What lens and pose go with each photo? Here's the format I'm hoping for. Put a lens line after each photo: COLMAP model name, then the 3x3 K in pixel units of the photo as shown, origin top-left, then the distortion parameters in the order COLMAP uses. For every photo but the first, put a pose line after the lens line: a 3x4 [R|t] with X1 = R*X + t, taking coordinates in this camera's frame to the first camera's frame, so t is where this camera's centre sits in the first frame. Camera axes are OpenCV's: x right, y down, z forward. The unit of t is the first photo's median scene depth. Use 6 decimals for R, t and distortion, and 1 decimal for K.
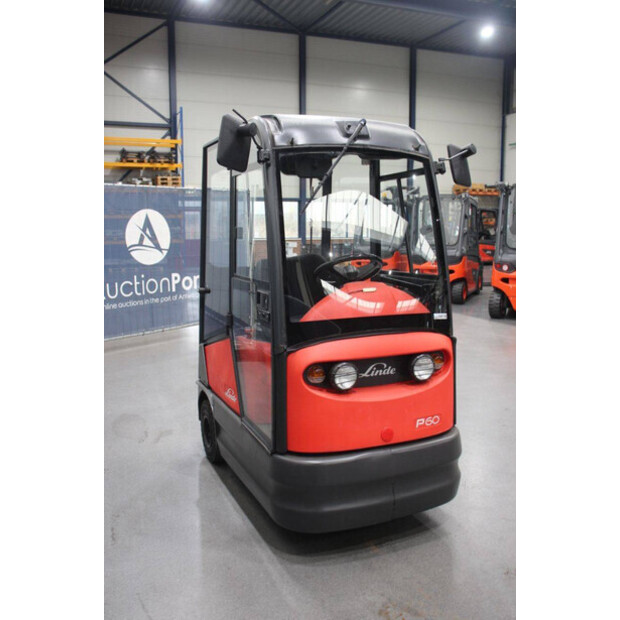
lens RADIAL K [[593.3, 0, 309.5], [0, 593.3, 314.4], [0, 0, 1]] dist [-0.058830, 0.000000]
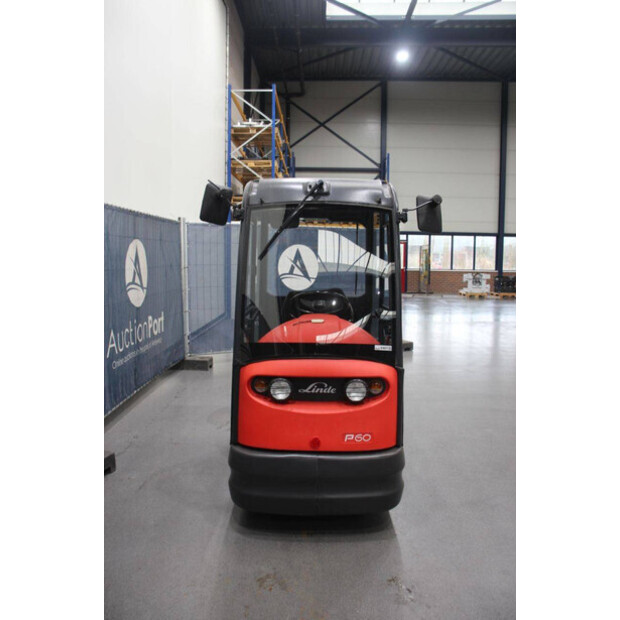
lens RADIAL K [[545.5, 0, 310.8], [0, 545.5, 306.9], [0, 0, 1]] dist [-0.121861, 0.003203]
pose [[0.910034, 0.050168, -0.411486, 0.524662], [-0.071587, 0.996755, -0.036797, -0.026745], [0.408305, 0.062943, 0.910673, -0.010959]]
